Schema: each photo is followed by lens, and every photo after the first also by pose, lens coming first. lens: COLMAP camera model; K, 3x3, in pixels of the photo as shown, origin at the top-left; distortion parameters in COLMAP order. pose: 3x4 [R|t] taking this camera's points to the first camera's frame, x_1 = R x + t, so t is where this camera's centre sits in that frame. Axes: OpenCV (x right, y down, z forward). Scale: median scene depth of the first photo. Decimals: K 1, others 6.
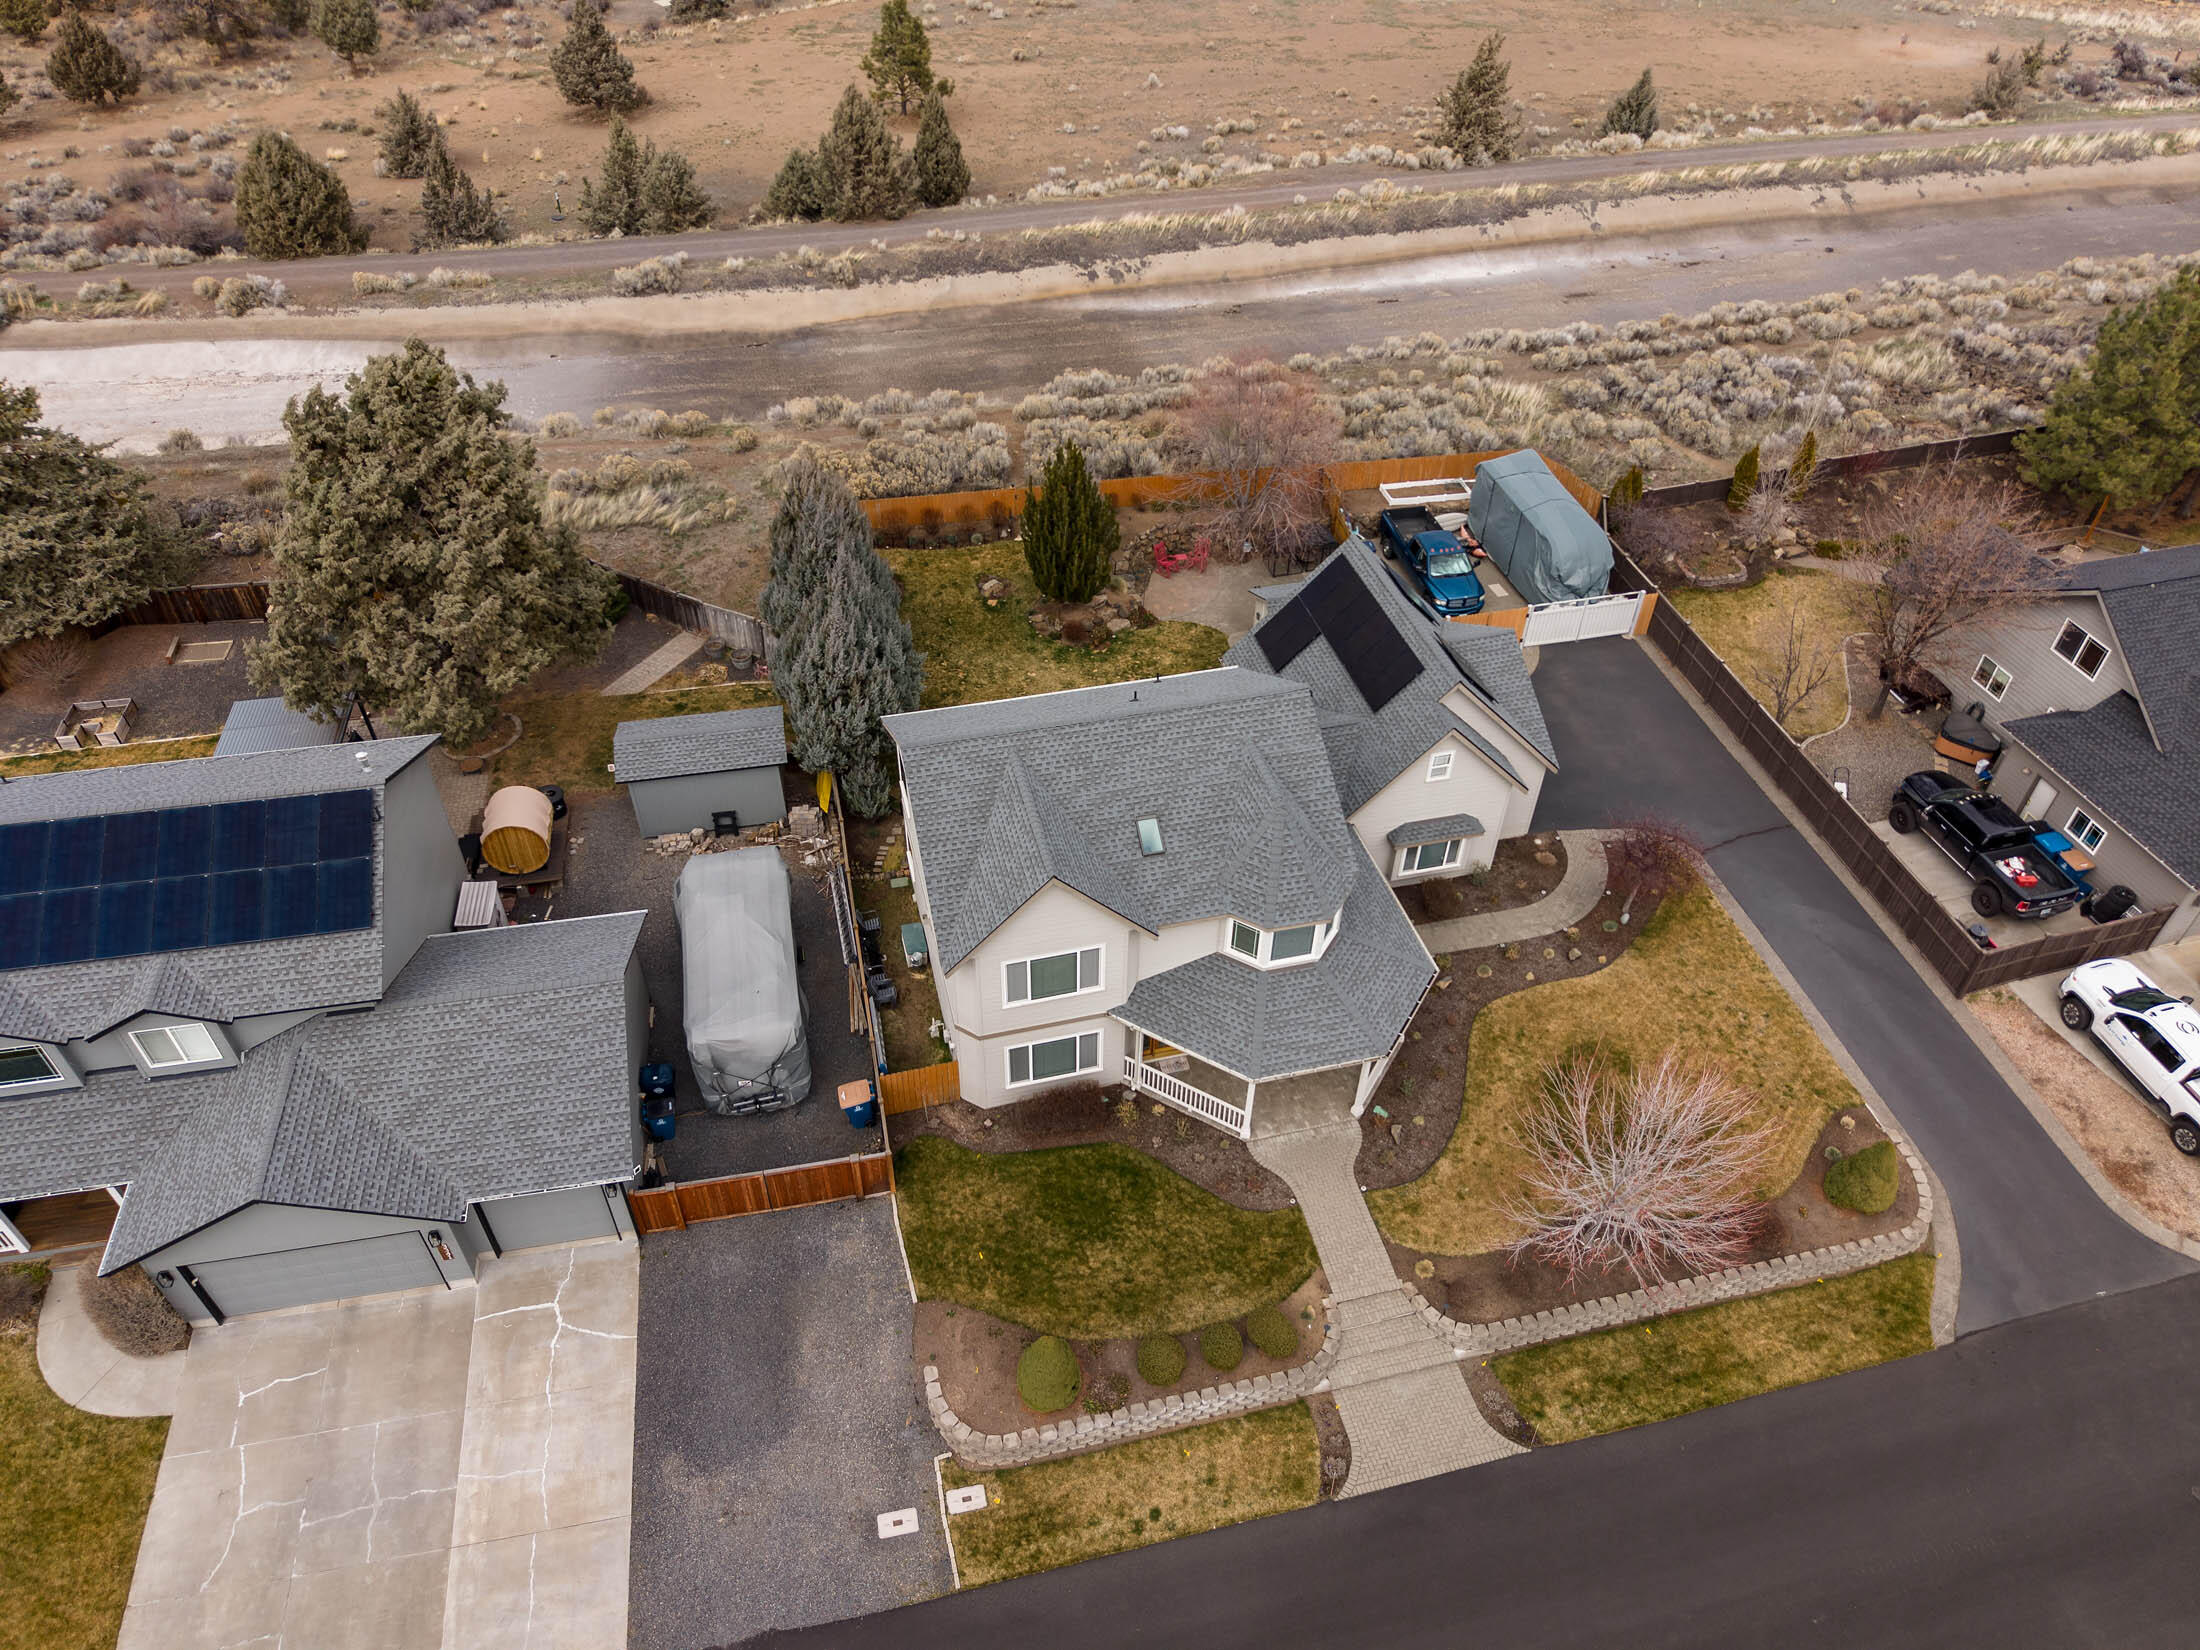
lens RADIAL K [[1471.7, 0, 1103.3], [0, 1471.7, 821.8], [0, 0, 1]] dist [0.020770, -0.019328]
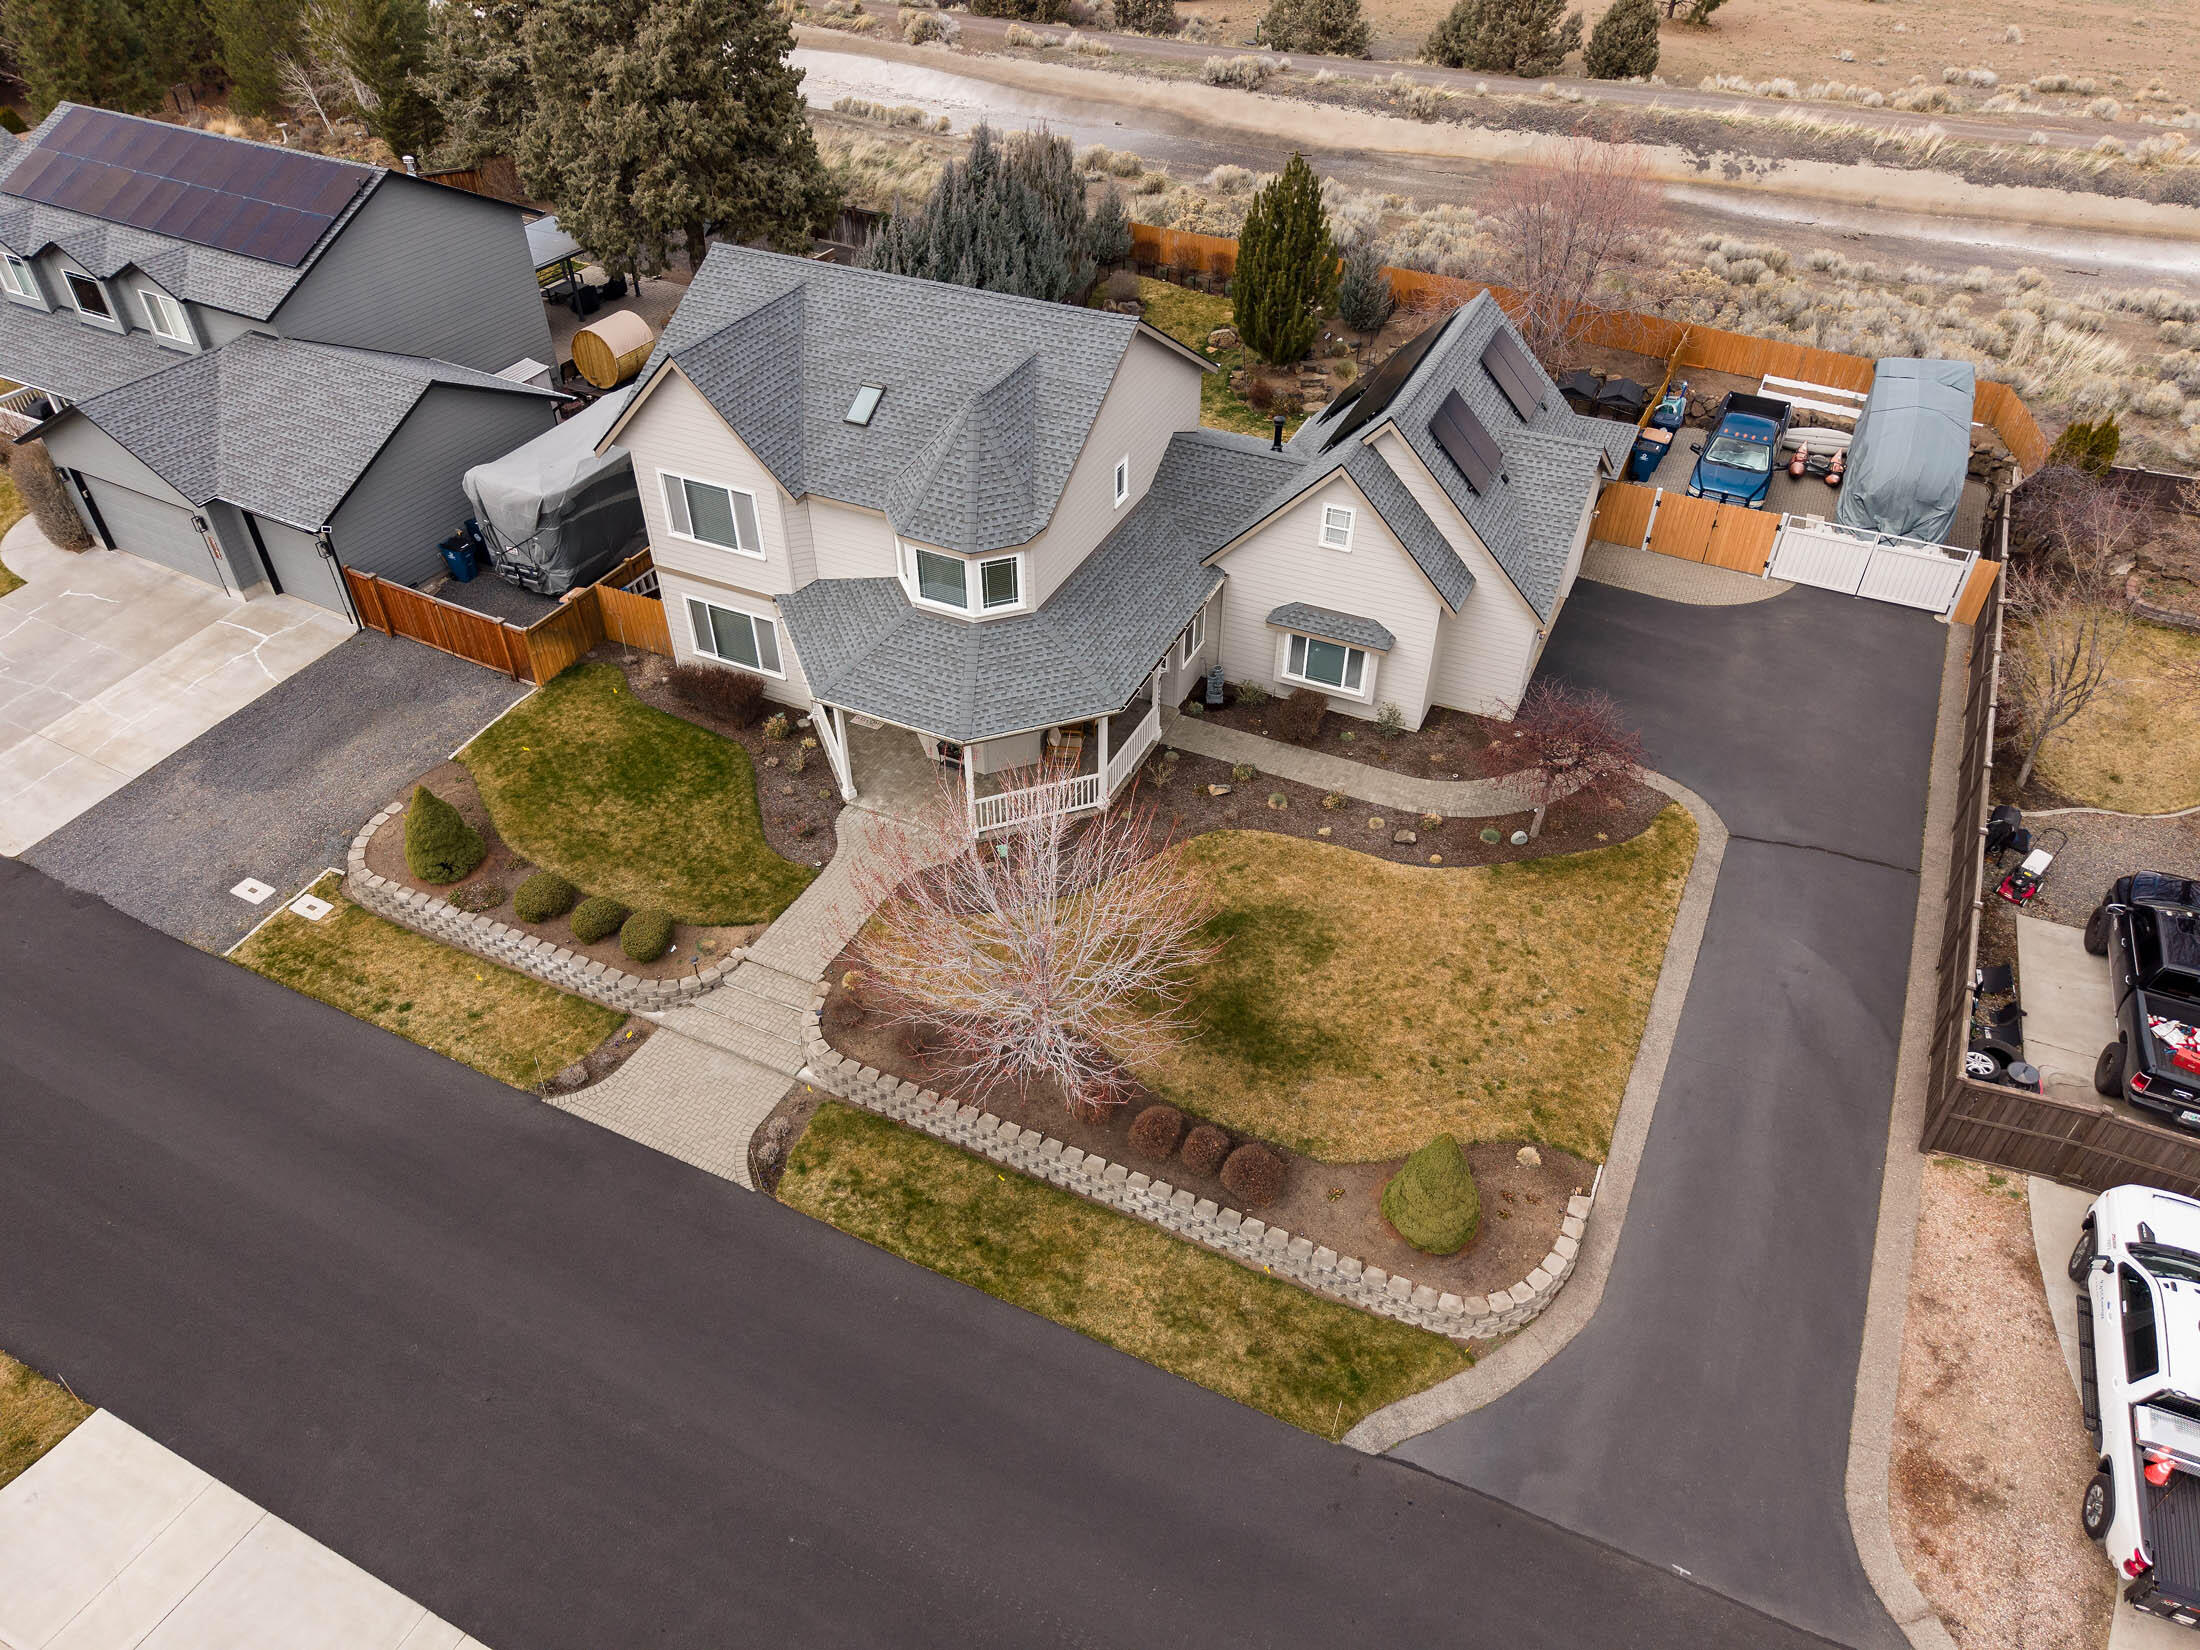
lens RADIAL K [[1471.7, 0, 1104.1], [0, 1471.7, 831.0], [0, 0, 1]] dist [0.020770, -0.019328]
pose [[0.772261, 0.398178, -0.495042, 0.367598], [-0.415973, 0.905877, 0.079712, 0.059616], [0.480187, 0.144366, 0.865205, 0.198414]]
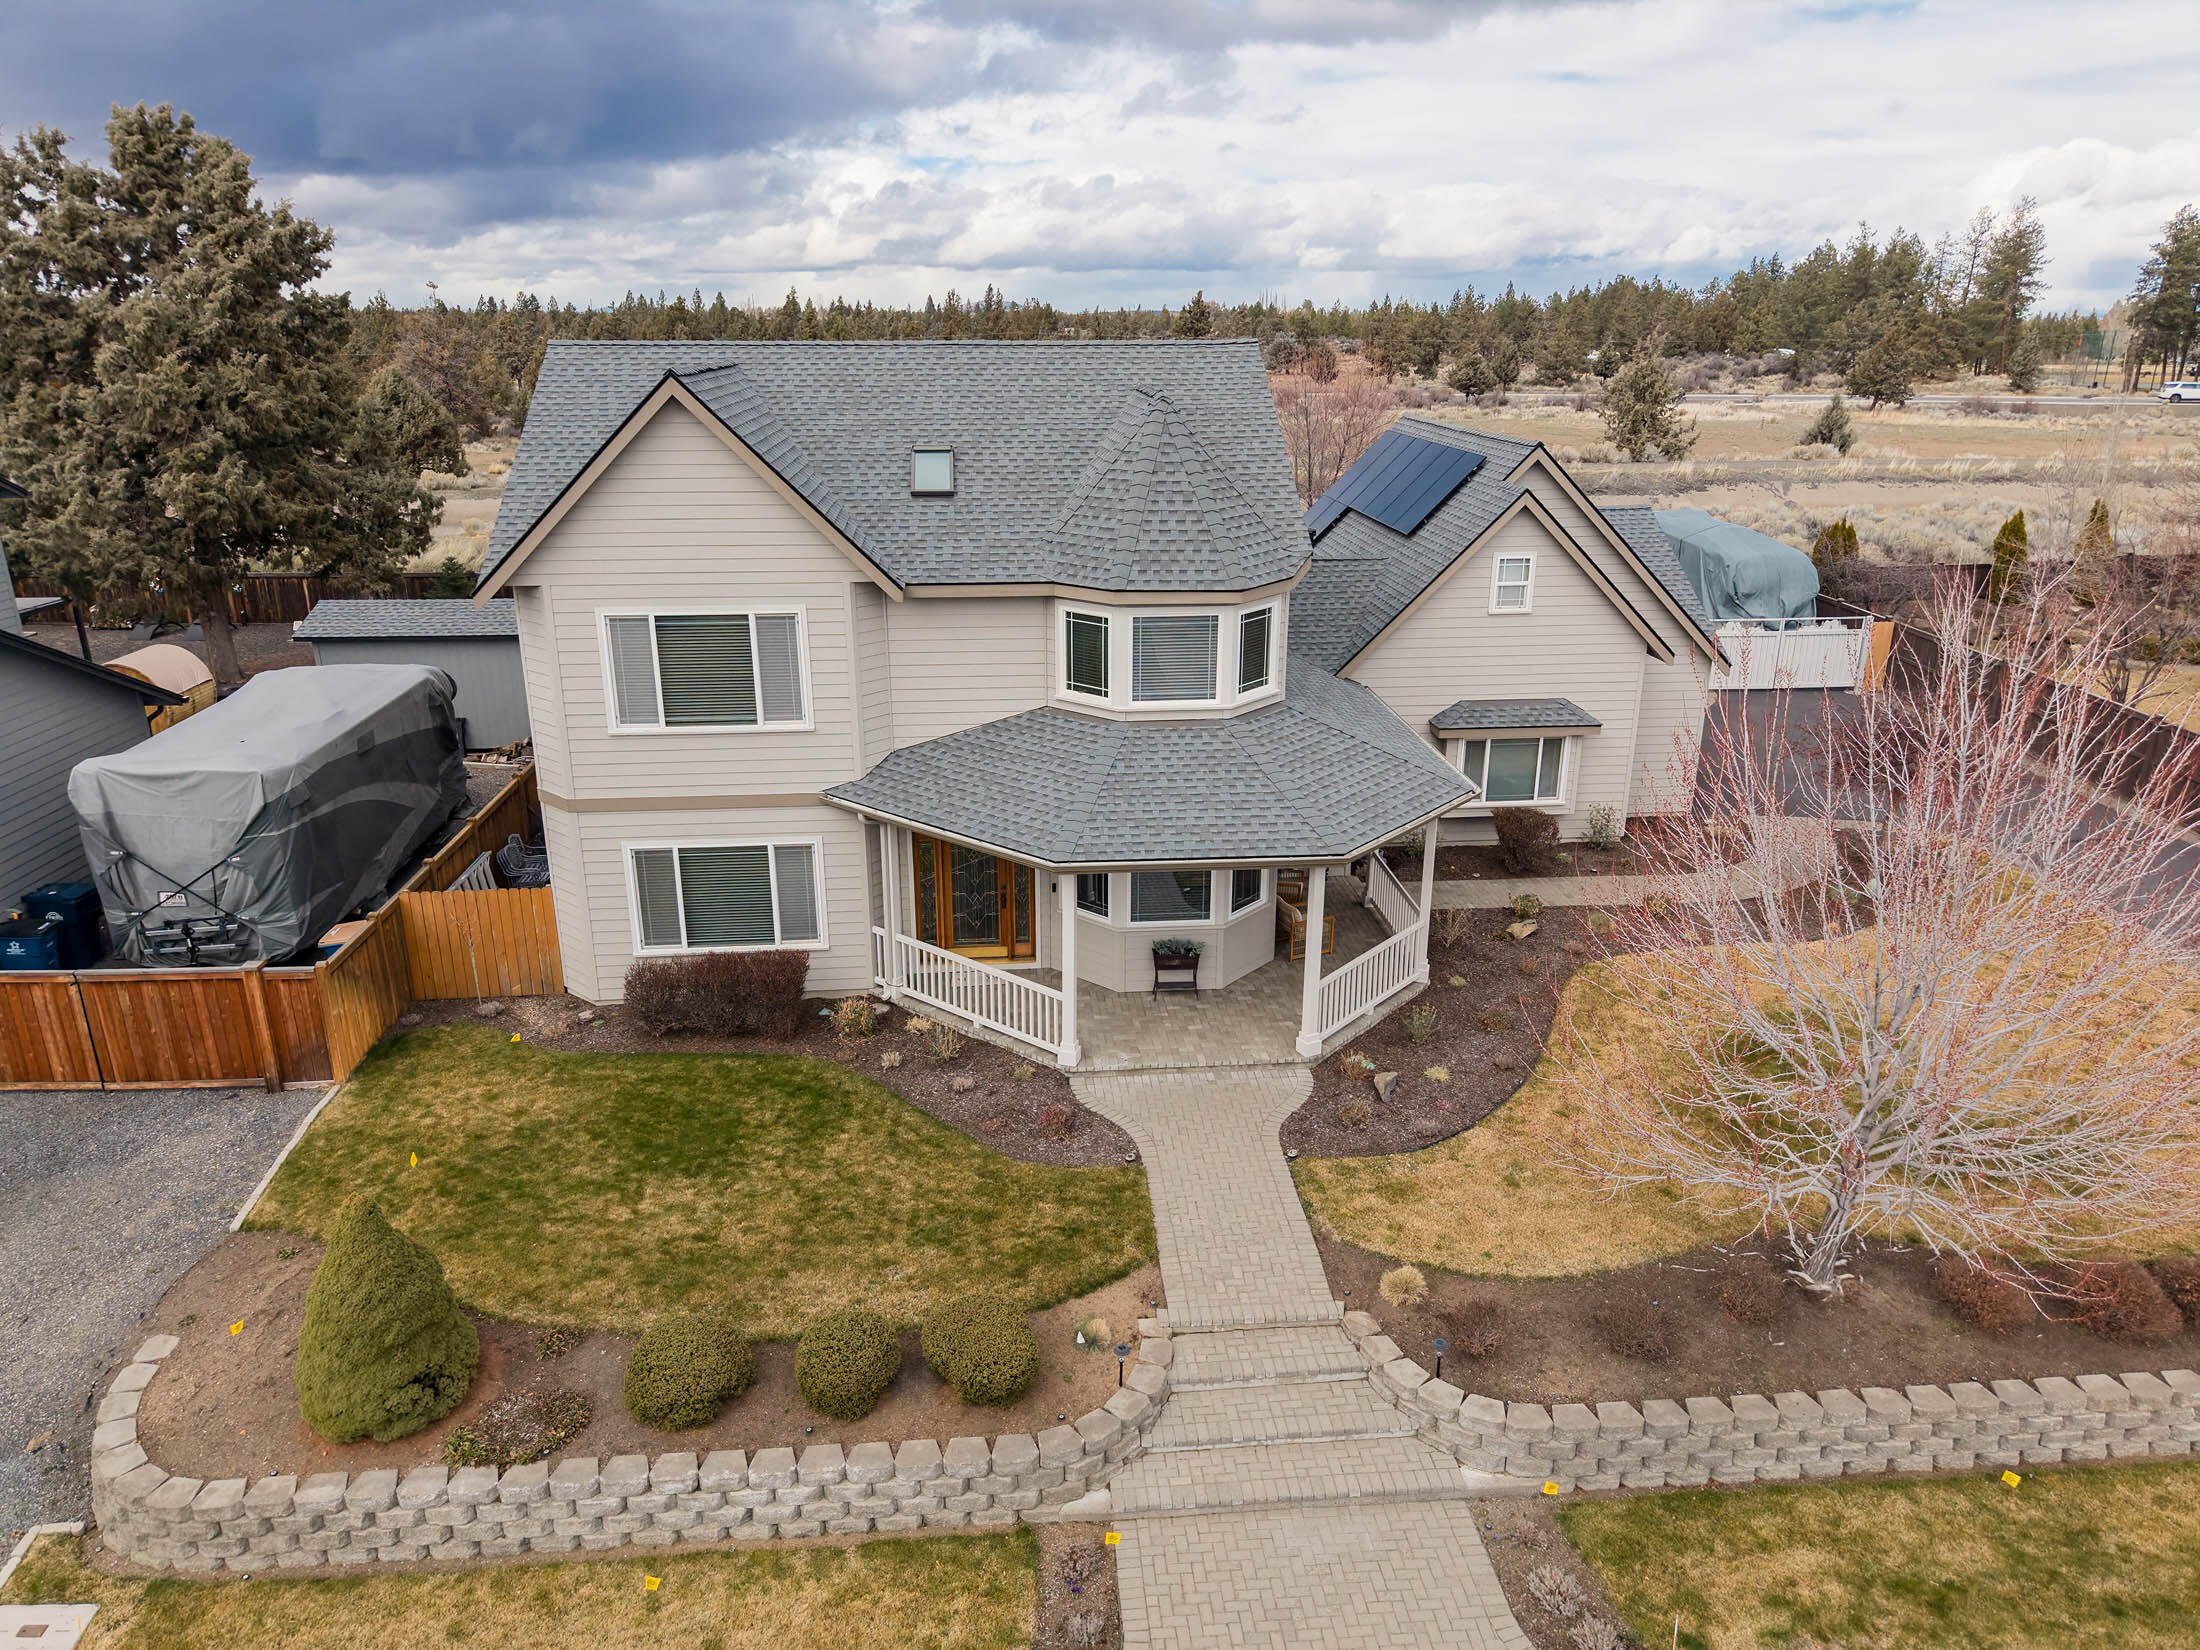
lens RADIAL K [[1471.7, 0, 1102.0], [0, 1471.7, 831.0], [0, 0, 1]] dist [0.020770, -0.019328]
pose [[0.986657, 0.038471, -0.158201, 0.105203], [-0.096176, 0.921748, -0.375674, 0.187906], [0.131369, 0.385877, 0.913149, 0.303136]]
